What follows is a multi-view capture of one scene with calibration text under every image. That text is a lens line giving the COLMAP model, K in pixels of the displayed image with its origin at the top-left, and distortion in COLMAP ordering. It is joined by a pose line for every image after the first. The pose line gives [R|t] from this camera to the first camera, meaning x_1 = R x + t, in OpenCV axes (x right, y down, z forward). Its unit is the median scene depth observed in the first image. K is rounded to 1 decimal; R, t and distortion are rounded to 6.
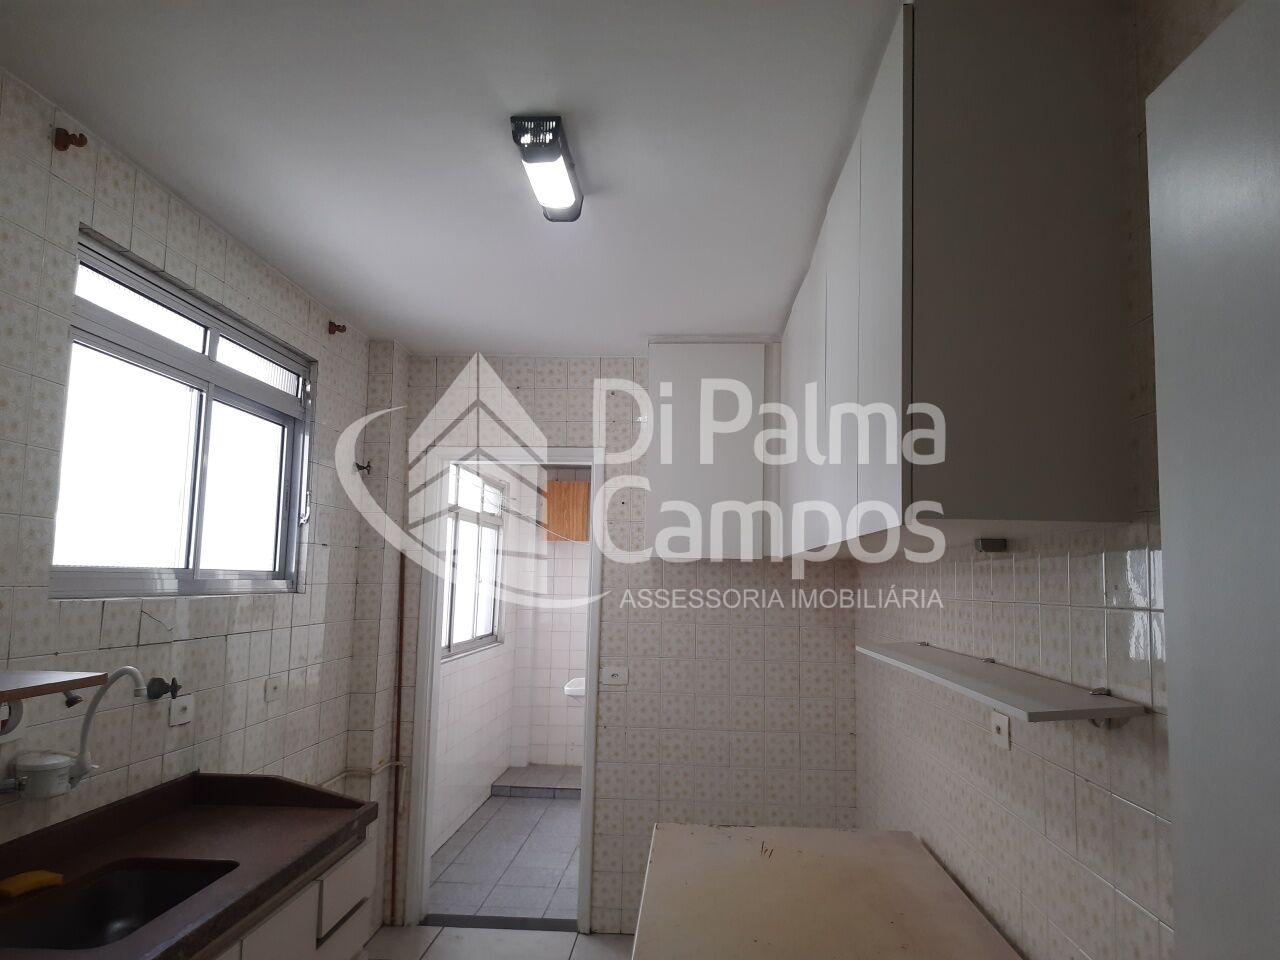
lens RADIAL K [[920.2, 0, 648.2], [0, 920.2, 497.0], [0, 0, 1]] dist [0.083857, -0.108927]
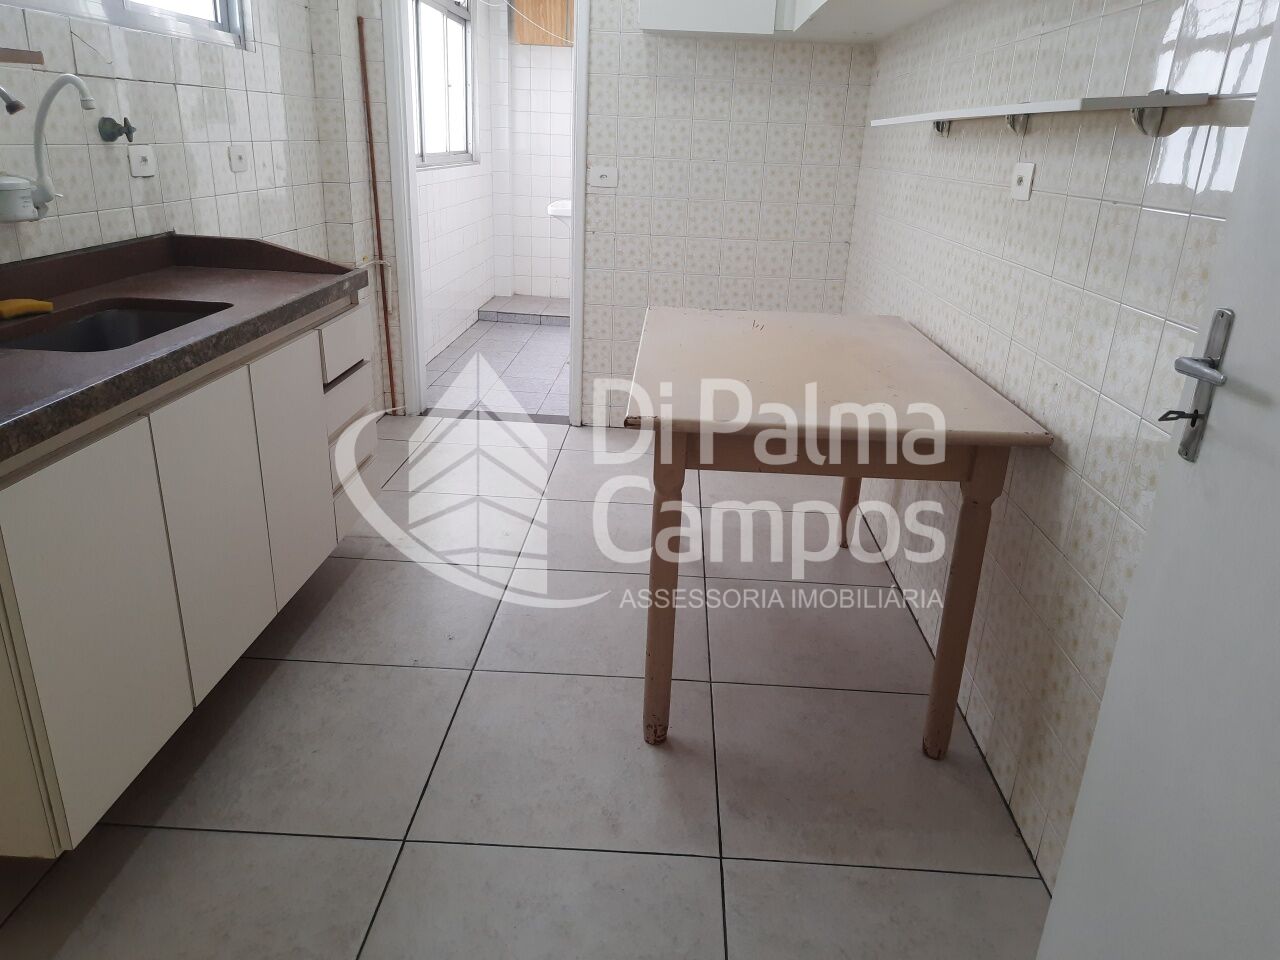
lens RADIAL K [[920.2, 0, 648.2], [0, 920.2, 497.0], [0, 0, 1]] dist [0.083857, -0.108927]
pose [[0.999534, 0.015427, 0.026342, -0.012324], [-0.025533, 0.895457, 0.444415, 0.074244], [-0.016732, -0.444881, 0.895434, 0.009860]]
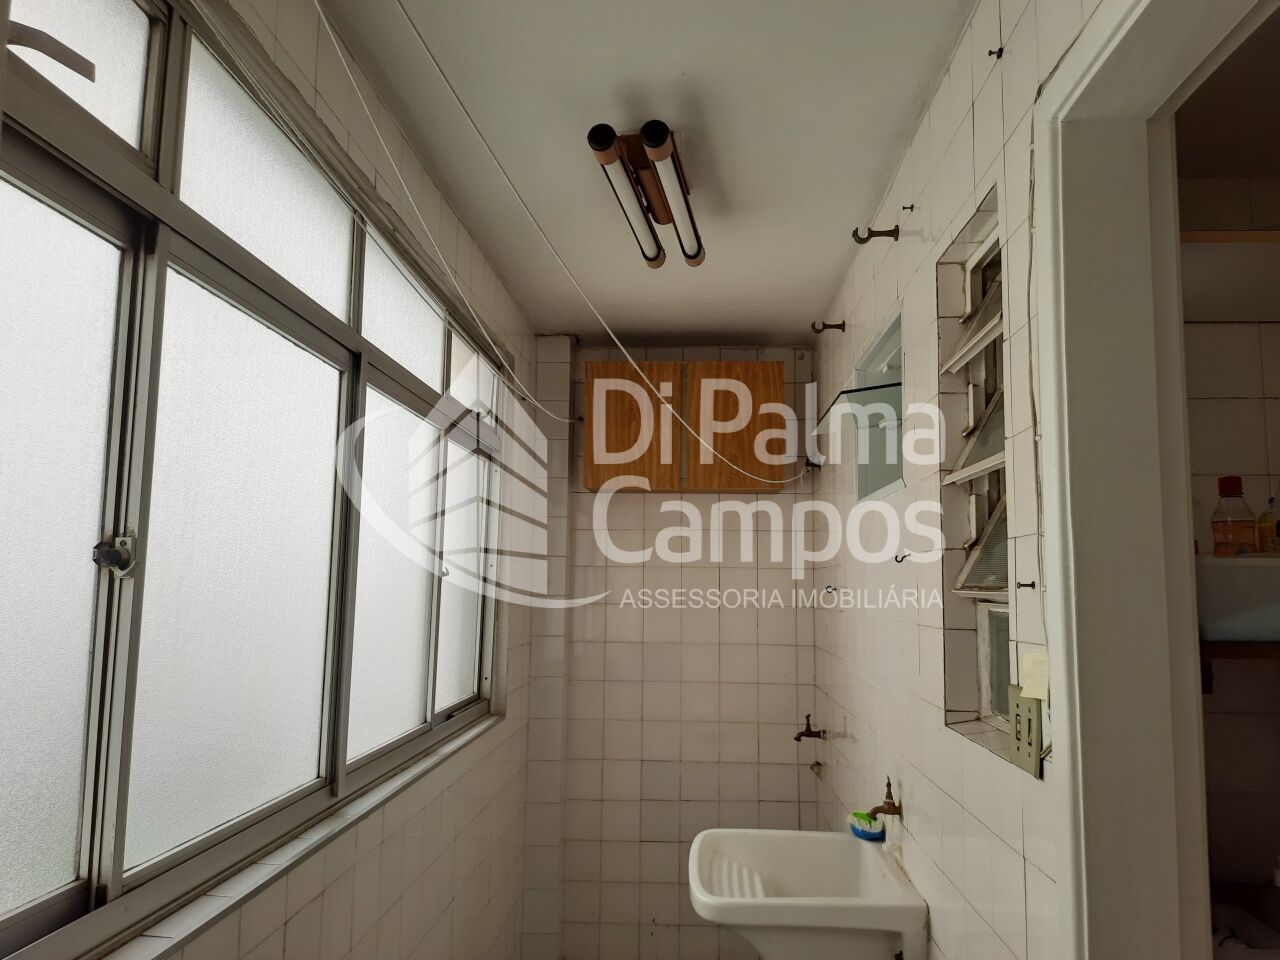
lens RADIAL K [[922.4, 0, 645.6], [0, 922.4, 487.2], [0, 0, 1]] dist [0.067195, -0.079749]
pose [[0.999985, -0.002868, -0.004641, -0.169300], [0.002818, 0.999938, -0.010744, 0.105423], [0.004672, 0.010731, 0.999932, 1.084169]]
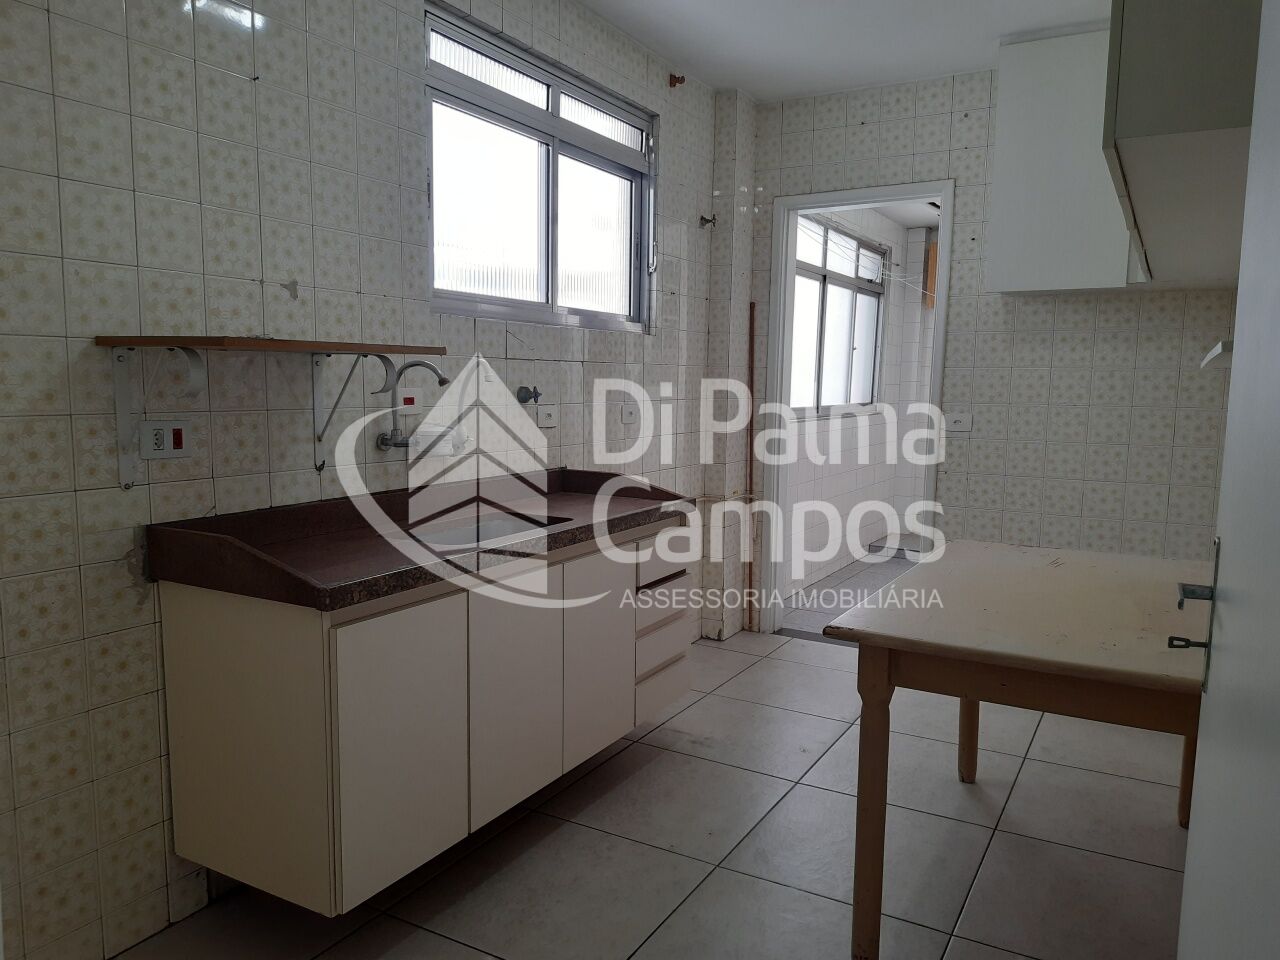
lens RADIAL K [[920.2, 0, 648.2], [0, 920.2, 497.0], [0, 0, 1]] dist [0.083857, -0.108927]
pose [[0.895950, 0.048393, -0.441511, 0.125020], [0.045585, 0.978778, 0.199788, 0.068269], [0.441810, -0.199126, 0.874730, -0.029835]]
